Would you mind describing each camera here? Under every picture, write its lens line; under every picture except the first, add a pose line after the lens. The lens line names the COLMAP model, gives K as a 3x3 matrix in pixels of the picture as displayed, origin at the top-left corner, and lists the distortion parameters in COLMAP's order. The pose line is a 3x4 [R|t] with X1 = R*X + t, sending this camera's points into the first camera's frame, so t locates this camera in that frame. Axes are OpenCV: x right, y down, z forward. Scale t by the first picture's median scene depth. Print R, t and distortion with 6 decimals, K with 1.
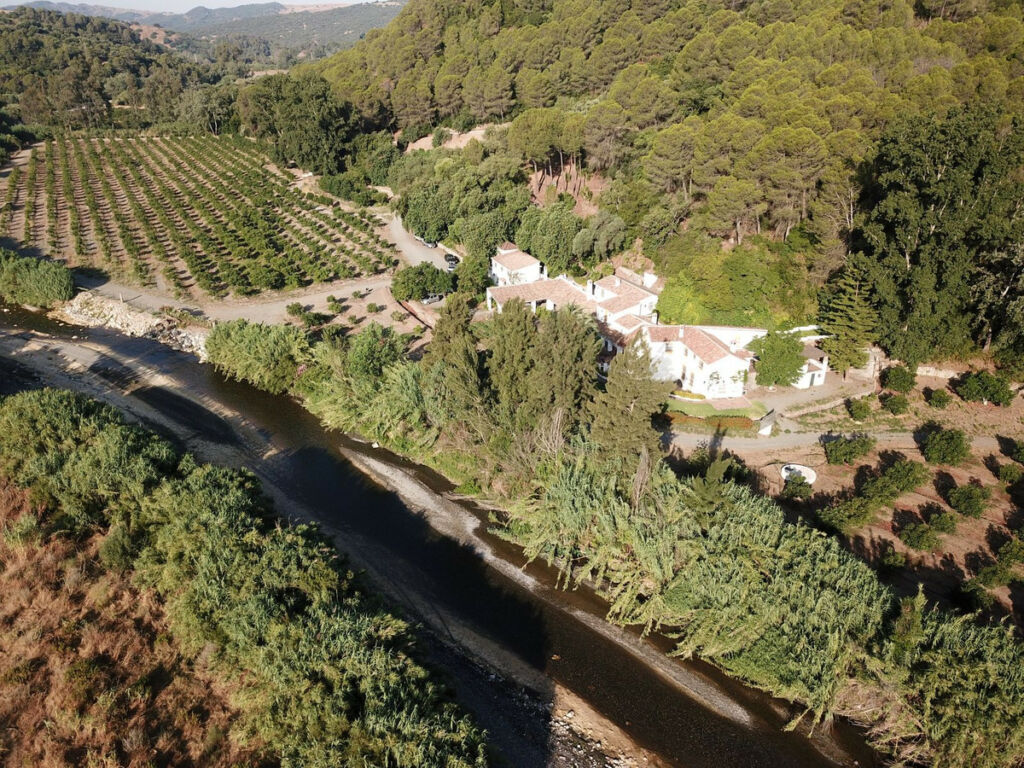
lens RADIAL K [[799.0, 0, 505.3], [0, 799.0, 385.1], [0, 0, 1]] dist [0.068362, -0.106839]
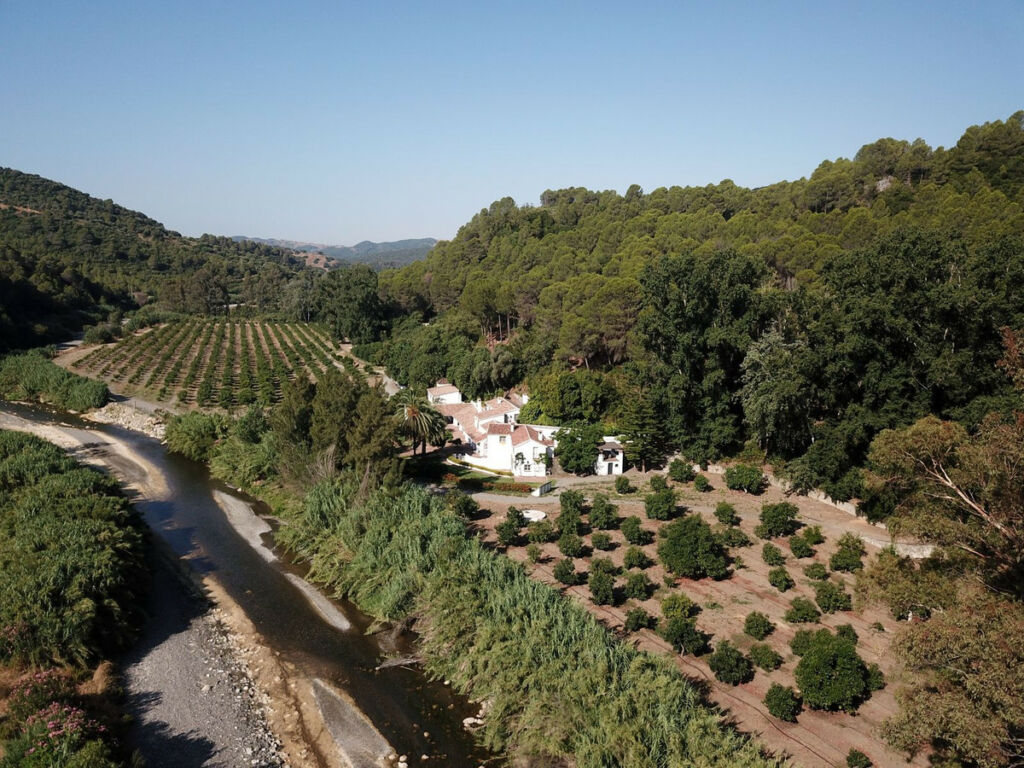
lens RADIAL K [[799.0, 0, 505.3], [0, 799.0, 385.1], [0, 0, 1]] dist [0.068362, -0.106839]
pose [[0.984550, 0.026664, -0.173063, 0.262749], [-0.070842, 0.964496, -0.254417, 0.115516], [0.160135, 0.262747, 0.951484, -0.120639]]
